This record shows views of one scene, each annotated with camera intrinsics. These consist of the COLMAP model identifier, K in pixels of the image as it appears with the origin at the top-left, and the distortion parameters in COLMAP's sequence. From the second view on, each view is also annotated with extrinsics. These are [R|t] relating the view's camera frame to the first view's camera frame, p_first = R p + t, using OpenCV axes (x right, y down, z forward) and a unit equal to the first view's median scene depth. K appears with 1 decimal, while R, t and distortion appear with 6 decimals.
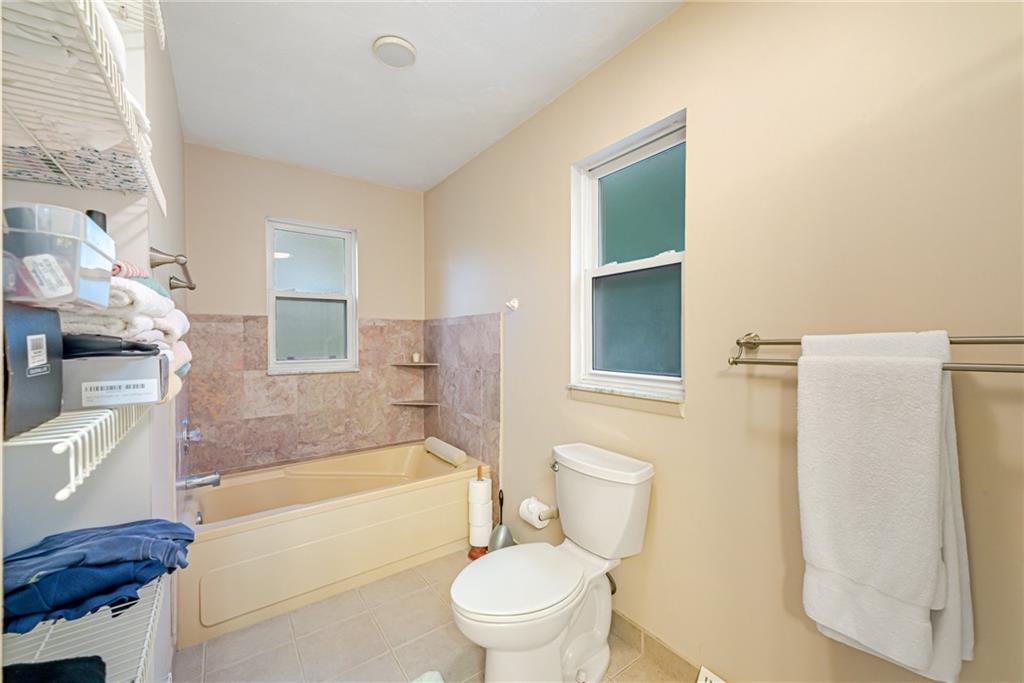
lens RADIAL K [[408.9, 0, 513.8], [0, 408.9, 343.4], [0, 0, 1]] dist [0.004276, -0.000597]
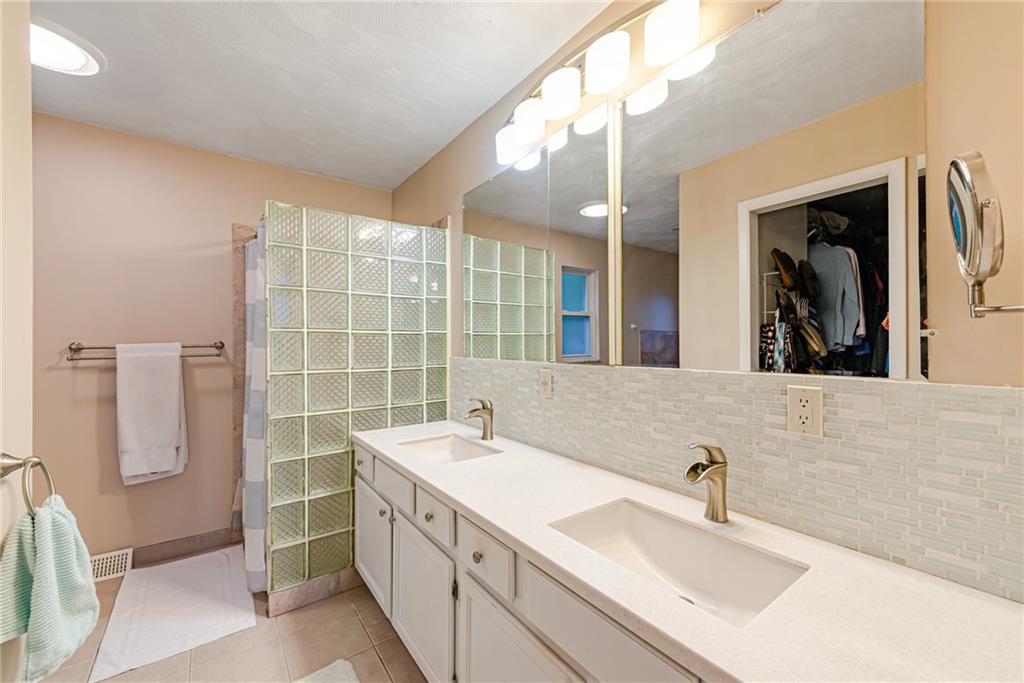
lens RADIAL K [[408.9, 0, 512.8], [0, 408.9, 338.7], [0, 0, 1]] dist [0.004276, -0.000597]
pose [[0.011374, 0.003202, 0.999930, -1.279042], [0.006692, 0.999972, -0.003278, -0.026423], [-0.999913, 0.006729, 0.011352, -0.961743]]
